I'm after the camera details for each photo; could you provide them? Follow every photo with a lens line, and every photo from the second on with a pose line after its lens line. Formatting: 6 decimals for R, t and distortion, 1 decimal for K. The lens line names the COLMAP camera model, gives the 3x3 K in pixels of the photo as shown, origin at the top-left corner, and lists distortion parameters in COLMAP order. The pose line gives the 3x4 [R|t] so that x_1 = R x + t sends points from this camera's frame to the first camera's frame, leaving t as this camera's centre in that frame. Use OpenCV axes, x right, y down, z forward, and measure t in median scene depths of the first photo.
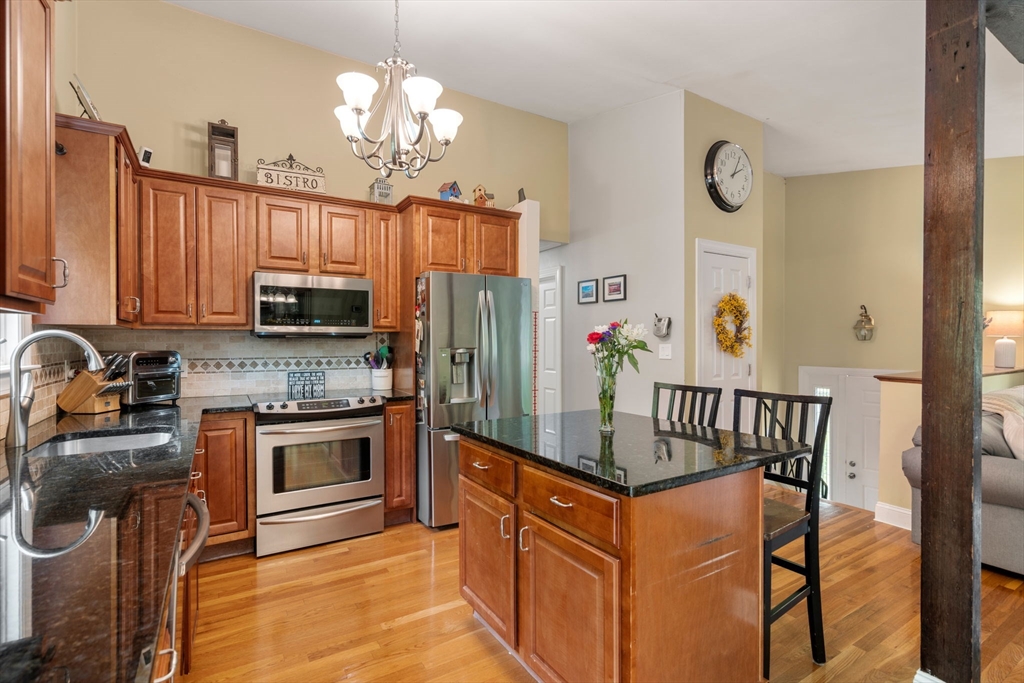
lens RADIAL K [[476.2, 0, 512.0], [0, 476.2, 341.5], [0, 0, 1]] dist [0.001685, -0.000131]
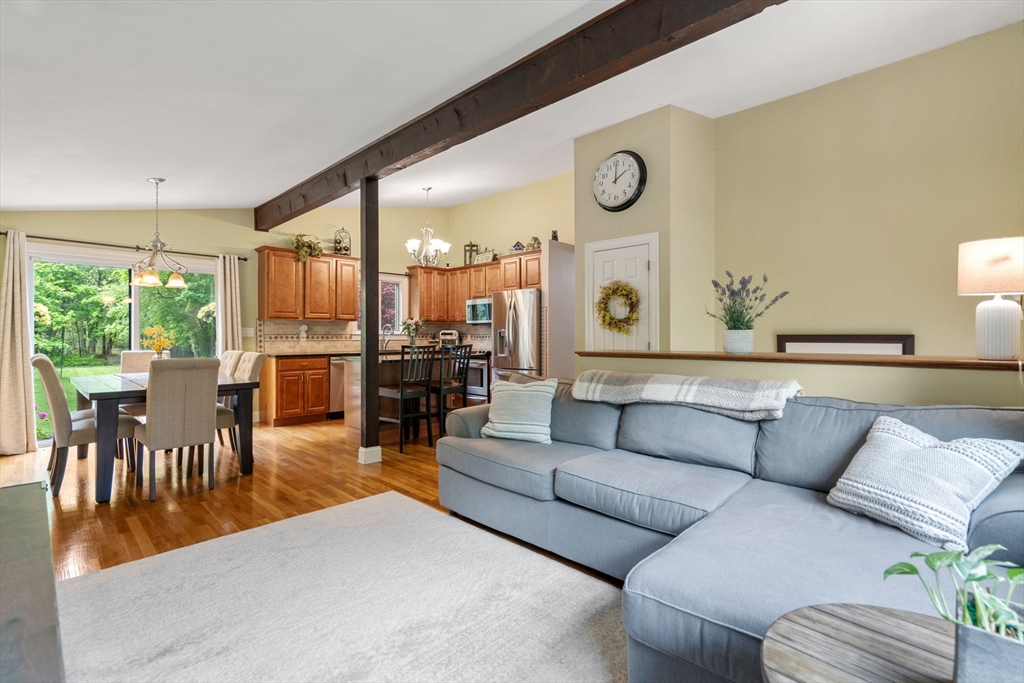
lens RADIAL K [[476.2, 0, 512.0], [0, 476.2, 341.5], [0, 0, 1]] dist [0.001685, -0.000131]
pose [[0.243244, 0.011816, -0.969893, 1.678573], [-0.006456, 0.999923, 0.010562, 0.040851], [0.969944, 0.003693, 0.243301, 0.504037]]
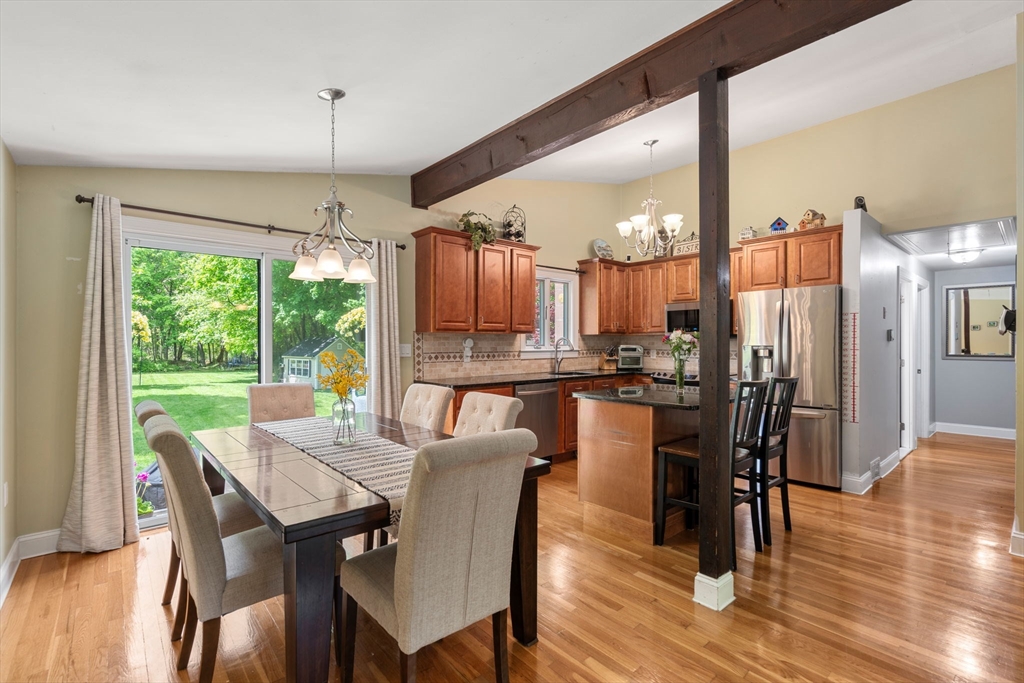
lens RADIAL K [[469.2, 0, 508.8], [0, 469.2, 352.7], [0, 0, 1]] dist [-0.001044, 0.000798]
pose [[0.159116, 0.022092, -0.987013, 1.005819], [-0.007426, 0.999748, 0.021180, 0.009974], [0.987232, 0.003959, 0.159240, 0.069503]]
